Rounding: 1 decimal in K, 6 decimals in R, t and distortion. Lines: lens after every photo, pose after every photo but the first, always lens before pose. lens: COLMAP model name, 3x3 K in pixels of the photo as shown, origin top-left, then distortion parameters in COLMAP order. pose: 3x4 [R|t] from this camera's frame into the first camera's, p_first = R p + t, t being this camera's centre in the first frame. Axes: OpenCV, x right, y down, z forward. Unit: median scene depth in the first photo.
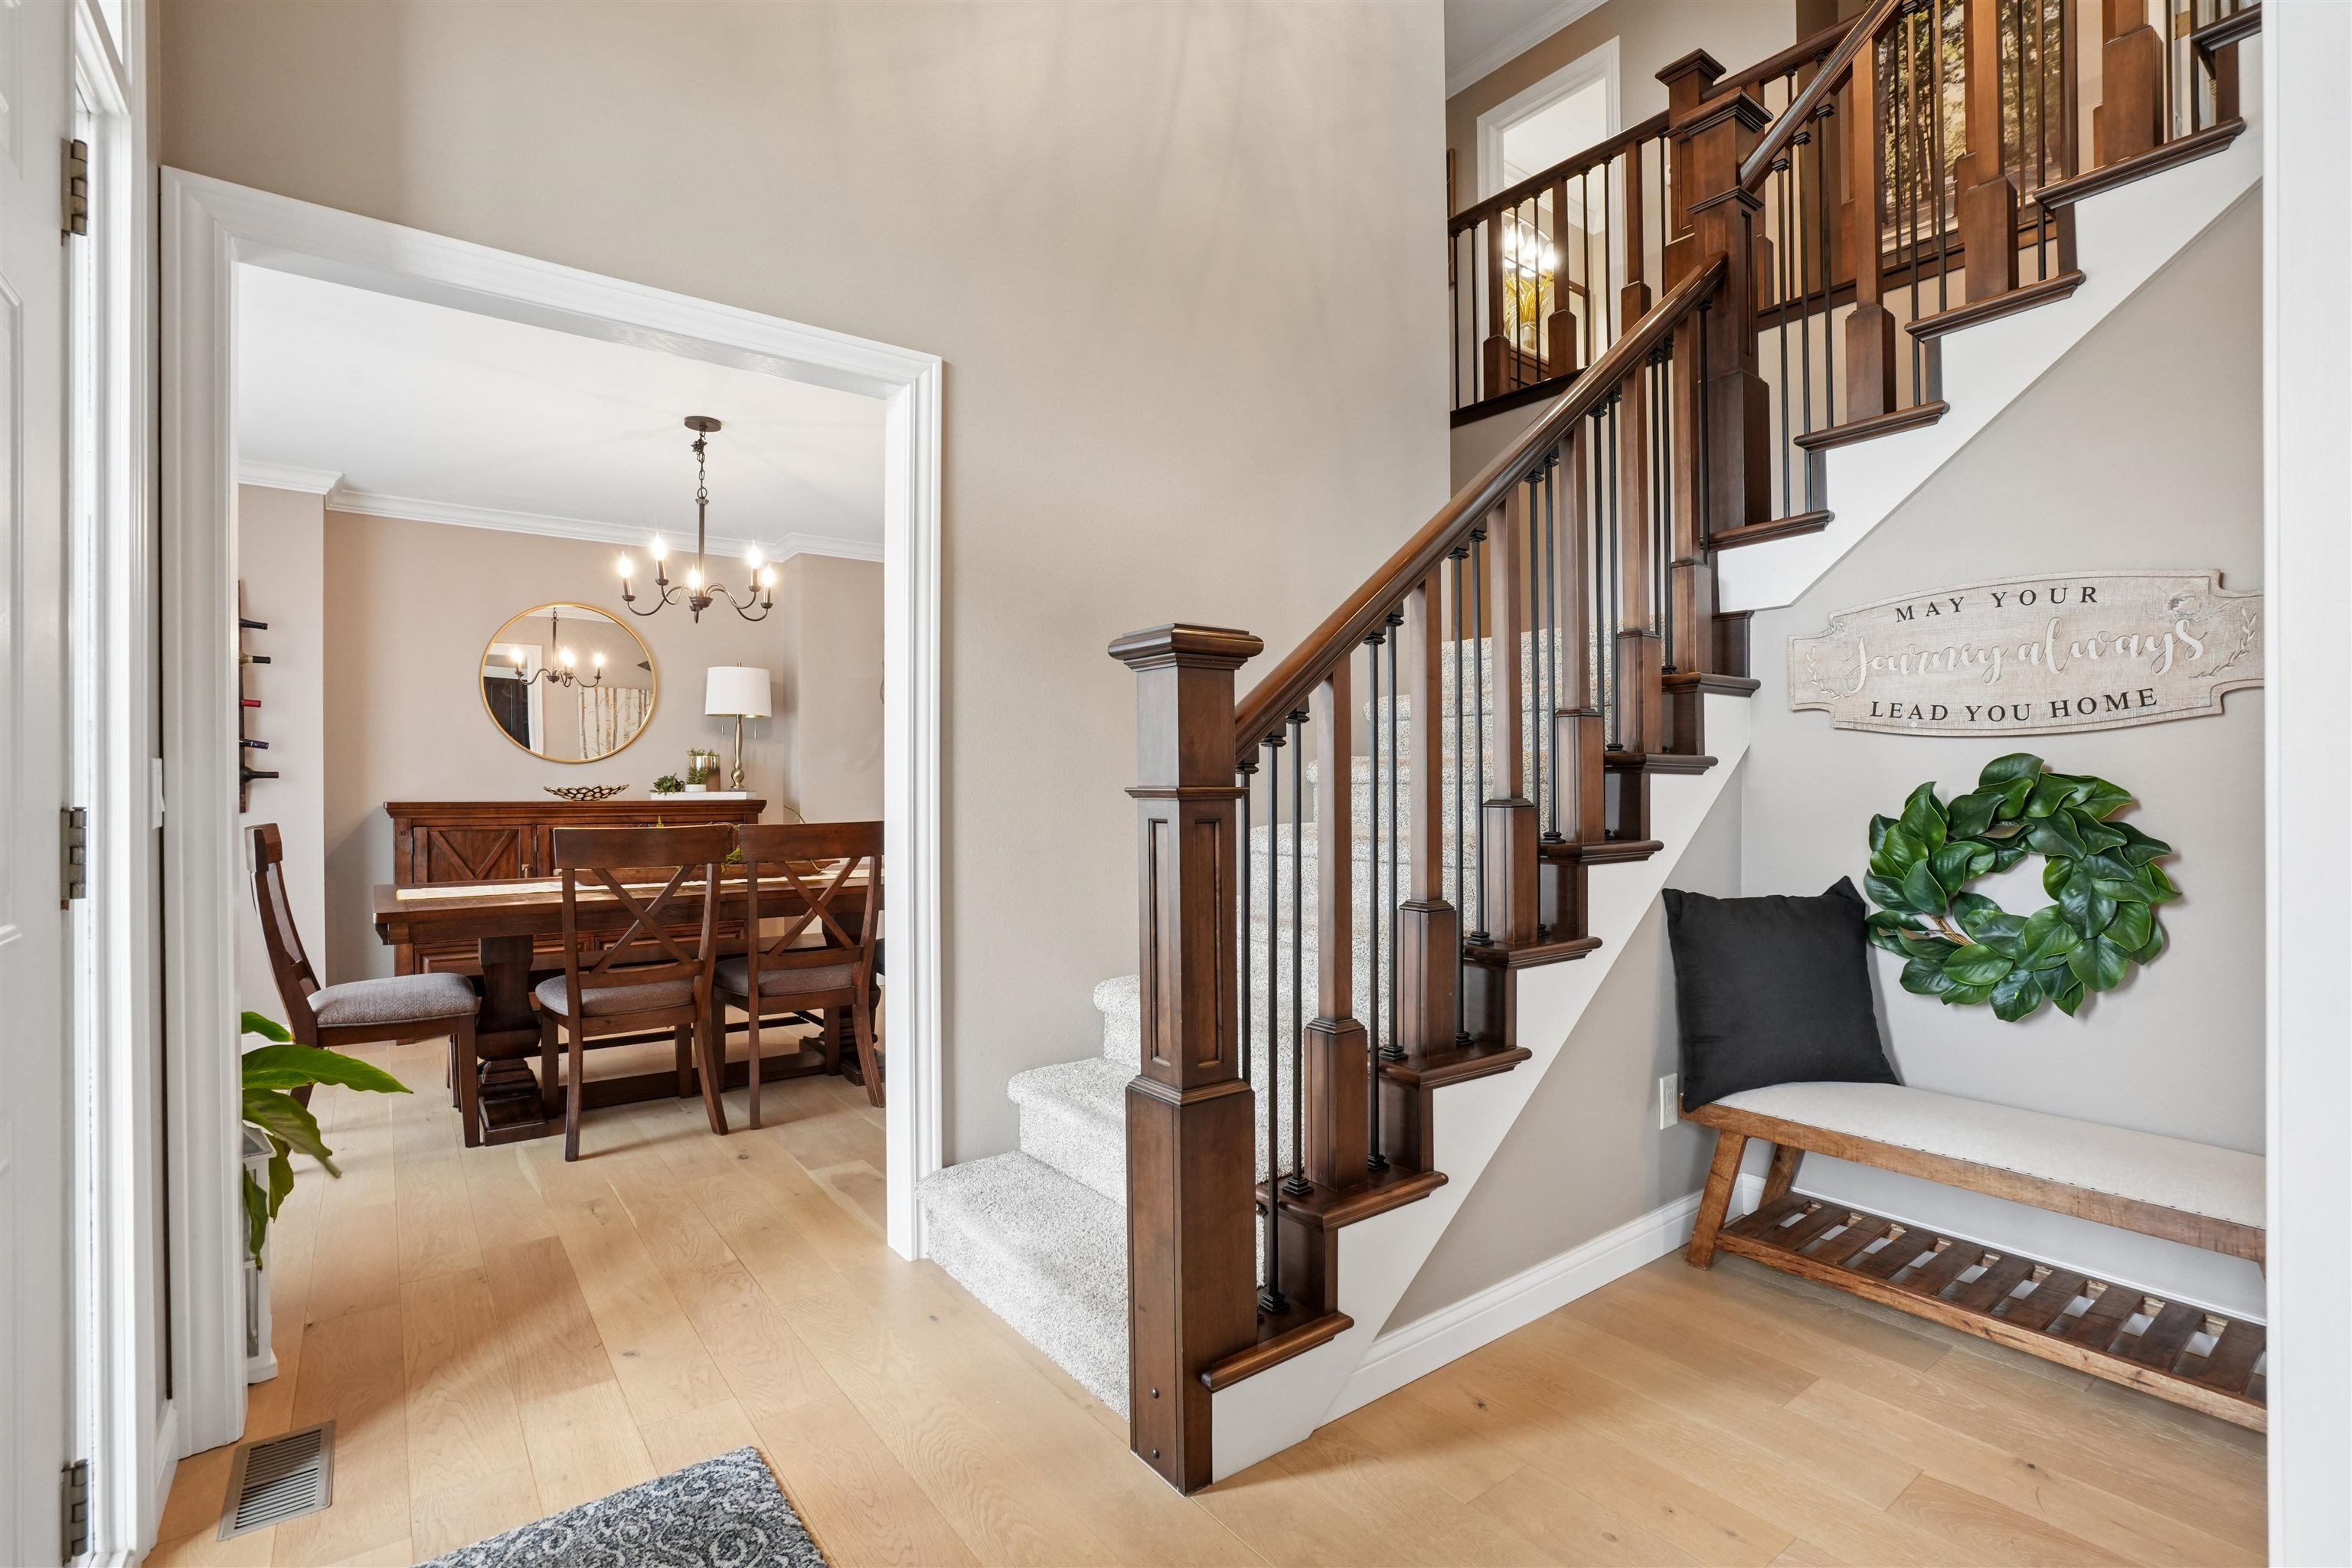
lens RADIAL K [[1083.6, 0, 1135.3], [0, 1083.6, 795.3], [0, 0, 1]] dist [-0.000988, 0.002401]
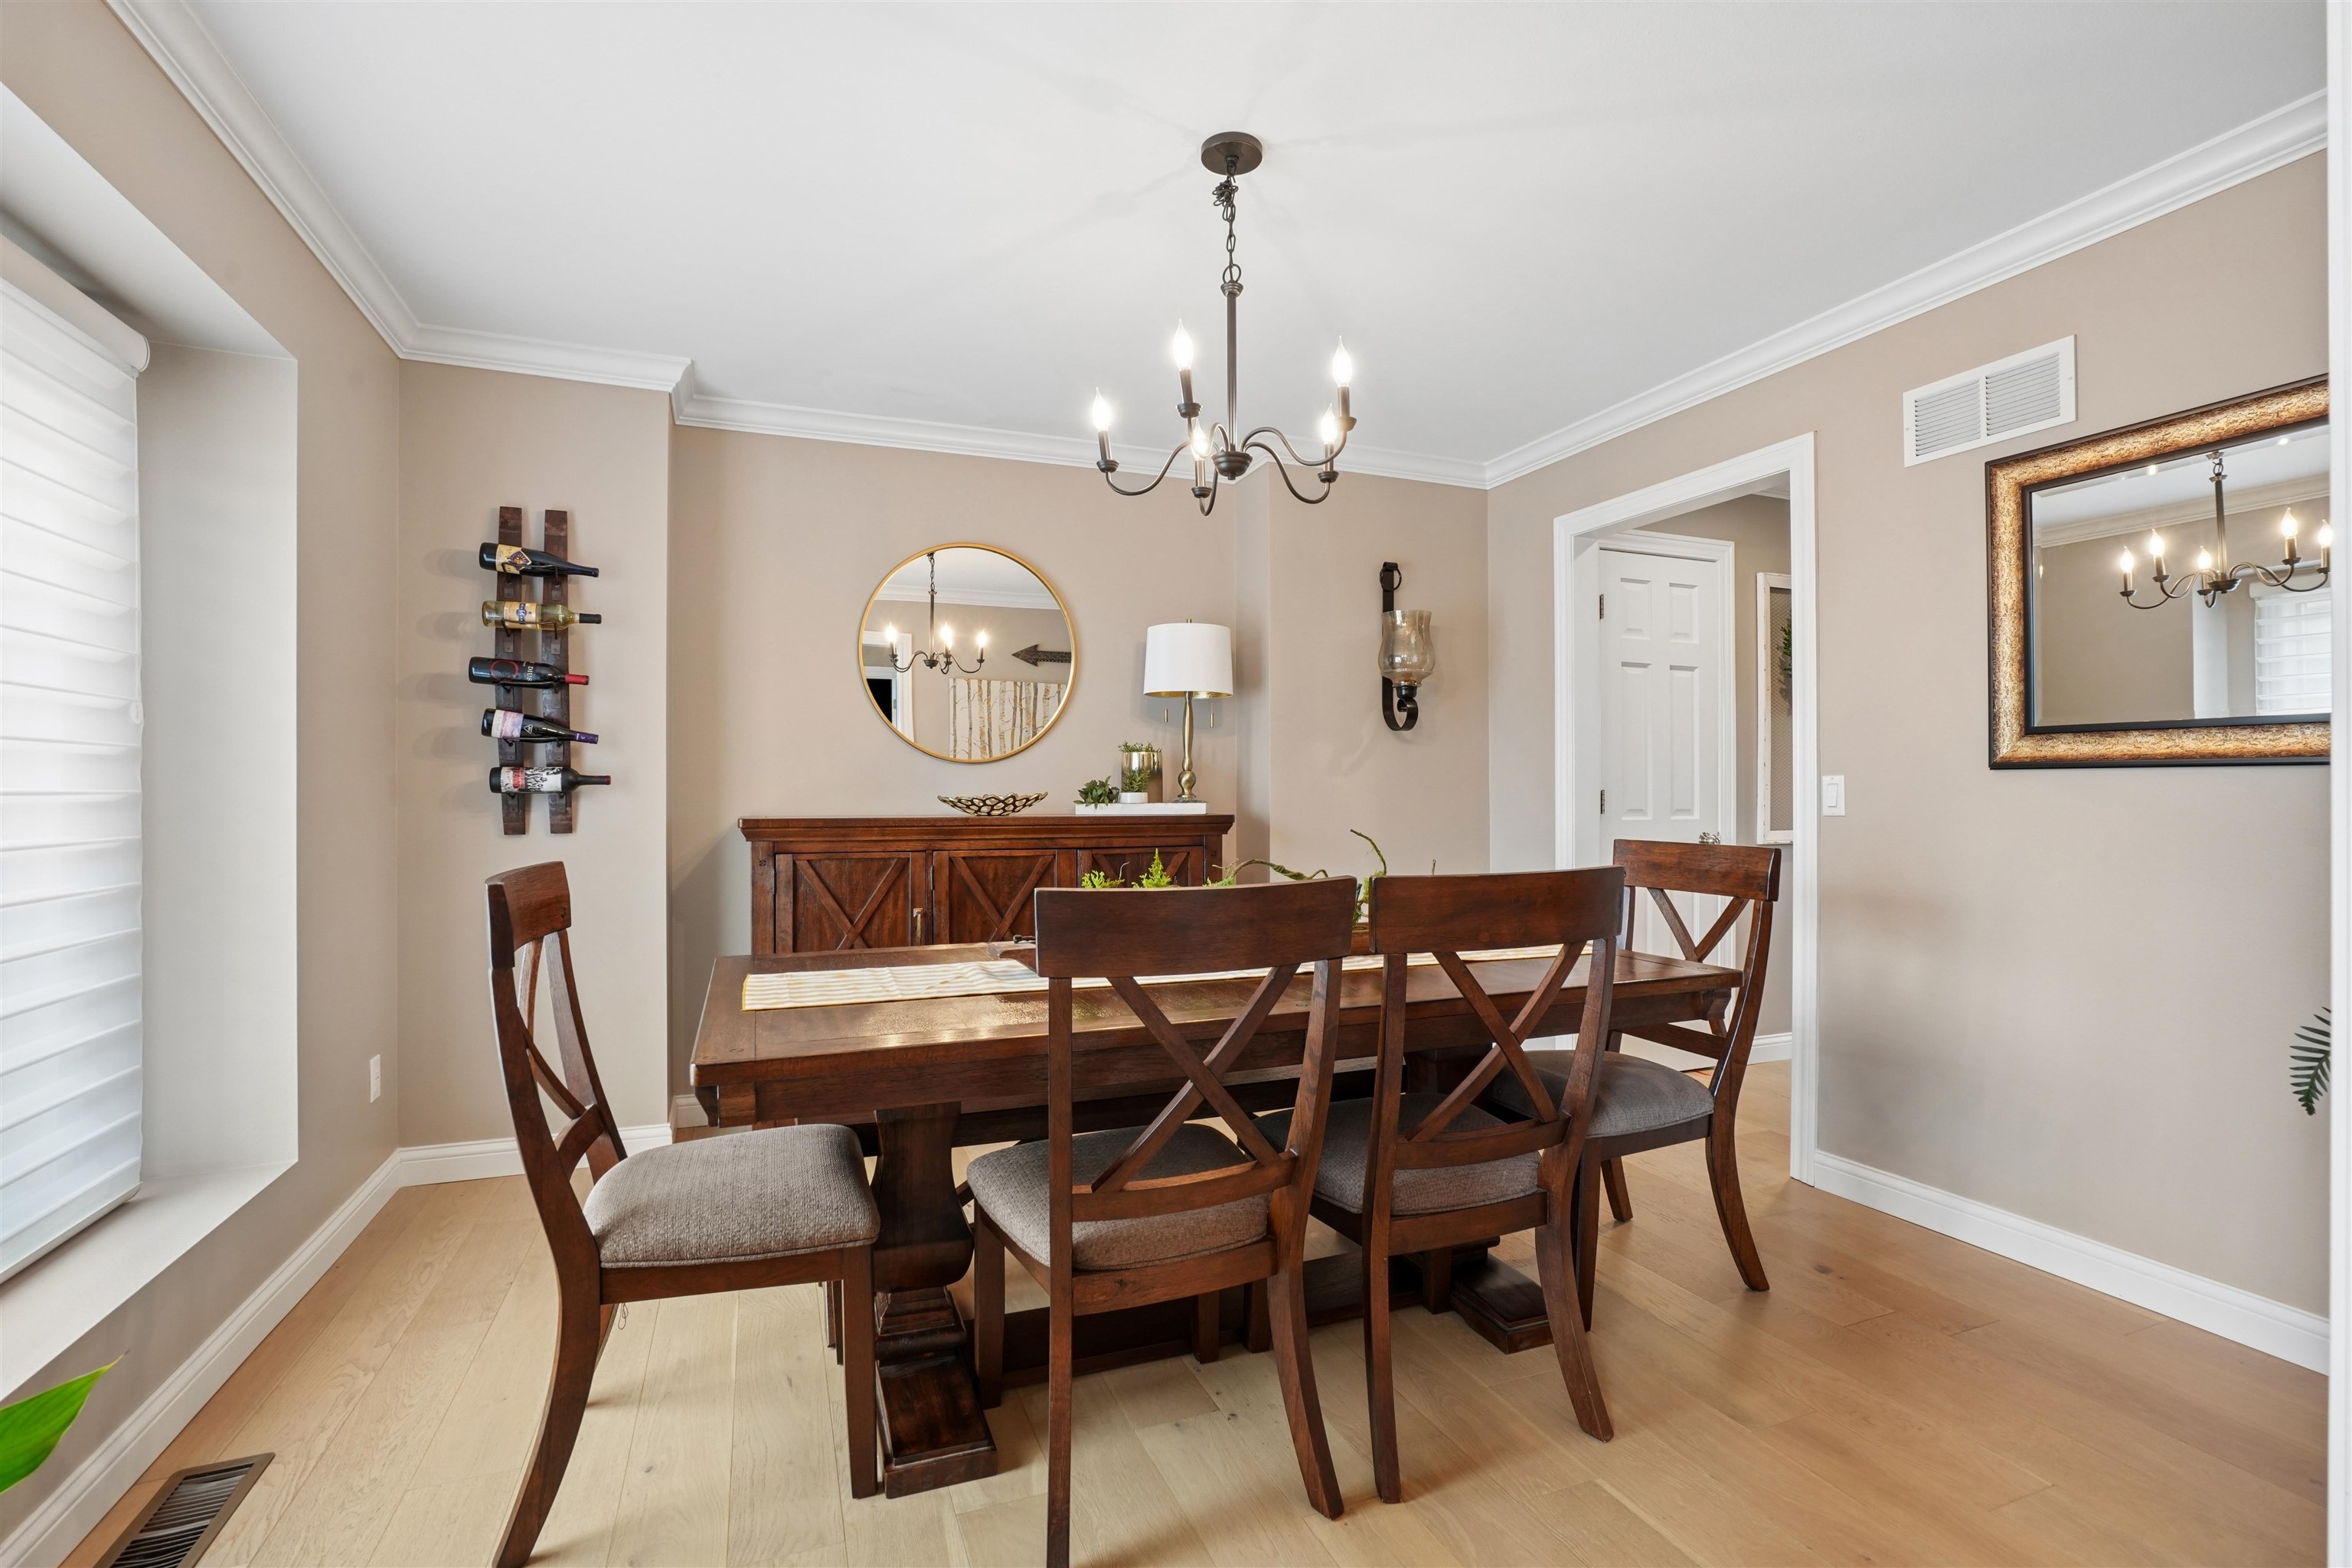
lens RADIAL K [[1083.6, 0, 1181.6], [0, 1083.6, 784.7], [0, 0, 1]] dist [-0.000988, 0.002401]
pose [[0.972668, -0.002739, -0.232184, -0.241916], [-0.001089, 0.999866, -0.016359, -0.003995], [0.232198, 0.016164, 0.972534, 0.370292]]
